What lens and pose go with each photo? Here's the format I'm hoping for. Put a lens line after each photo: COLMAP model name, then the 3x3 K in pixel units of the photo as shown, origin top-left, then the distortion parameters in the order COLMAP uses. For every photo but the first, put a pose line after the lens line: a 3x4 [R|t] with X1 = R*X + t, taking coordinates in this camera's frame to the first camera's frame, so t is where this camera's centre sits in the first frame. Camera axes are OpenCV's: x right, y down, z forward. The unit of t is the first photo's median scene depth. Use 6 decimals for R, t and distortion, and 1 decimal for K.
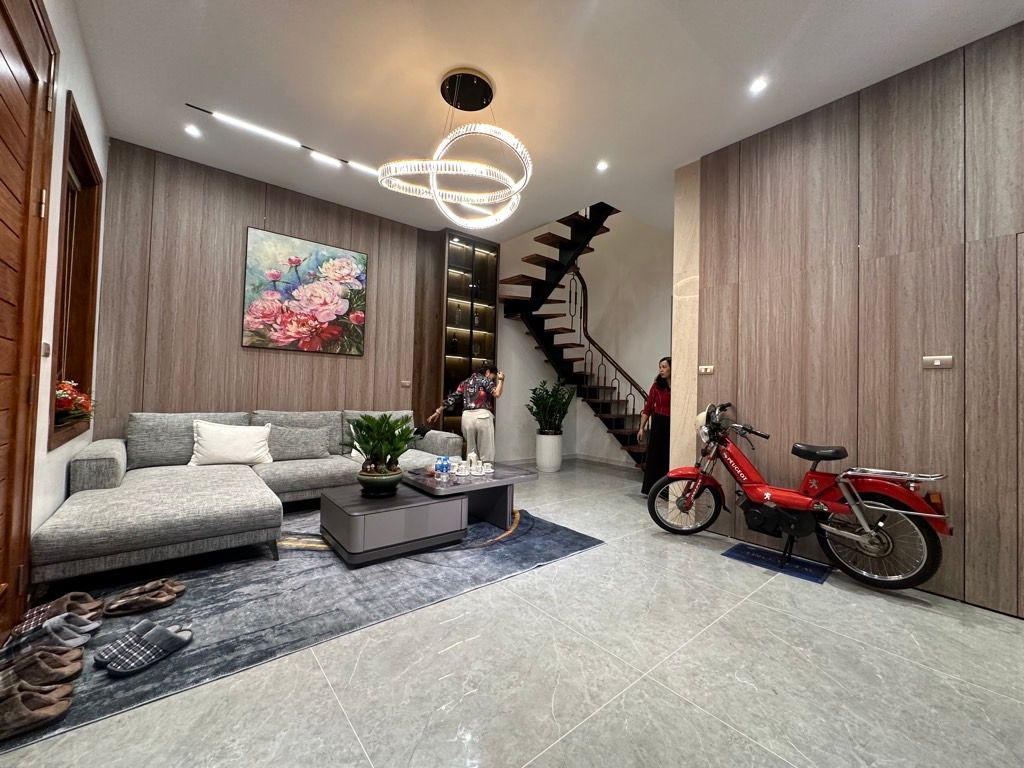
lens RADIAL K [[409.2, 0, 512.7], [0, 409.2, 381.6], [0, 0, 1]] dist [-0.001246, 0.000349]
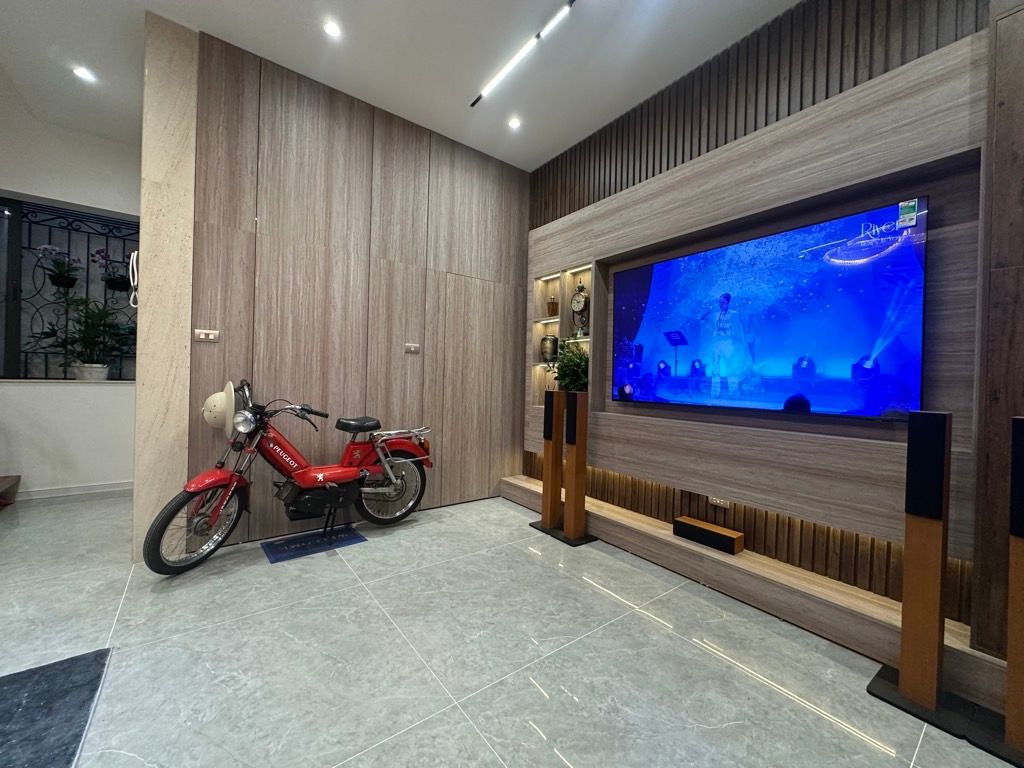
lens RADIAL K [[409.2, 0, 512.7], [0, 409.2, 381.6], [0, 0, 1]] dist [-0.001246, 0.000349]
pose [[0.040807, -0.030089, 0.998714, -0.295446], [-0.051138, 0.998174, 0.032163, 0.002915], [-0.997858, -0.052385, 0.039194, 0.509916]]
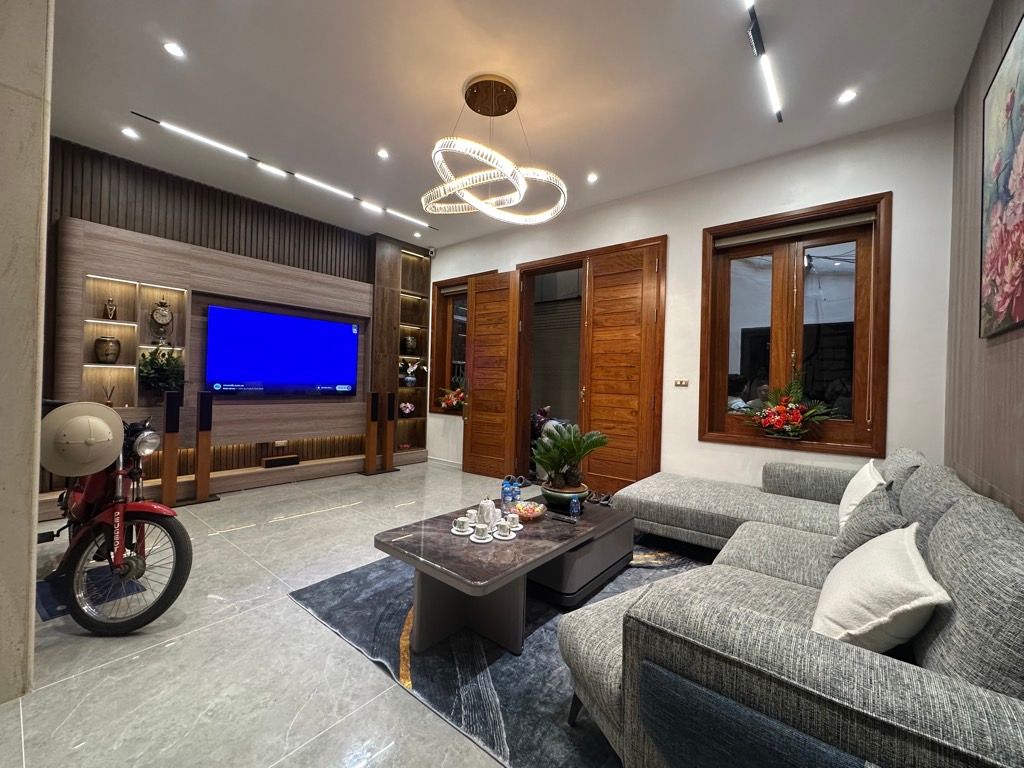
lens RADIAL K [[409.2, 0, 512.7], [0, 409.2, 381.6], [0, 0, 1]] dist [-0.001246, 0.000349]
pose [[-0.978164, -0.055263, -0.200352, -0.000563], [-0.049344, 0.998189, -0.034421, 0.015732], [0.201891, -0.023784, -0.979119, 1.966240]]
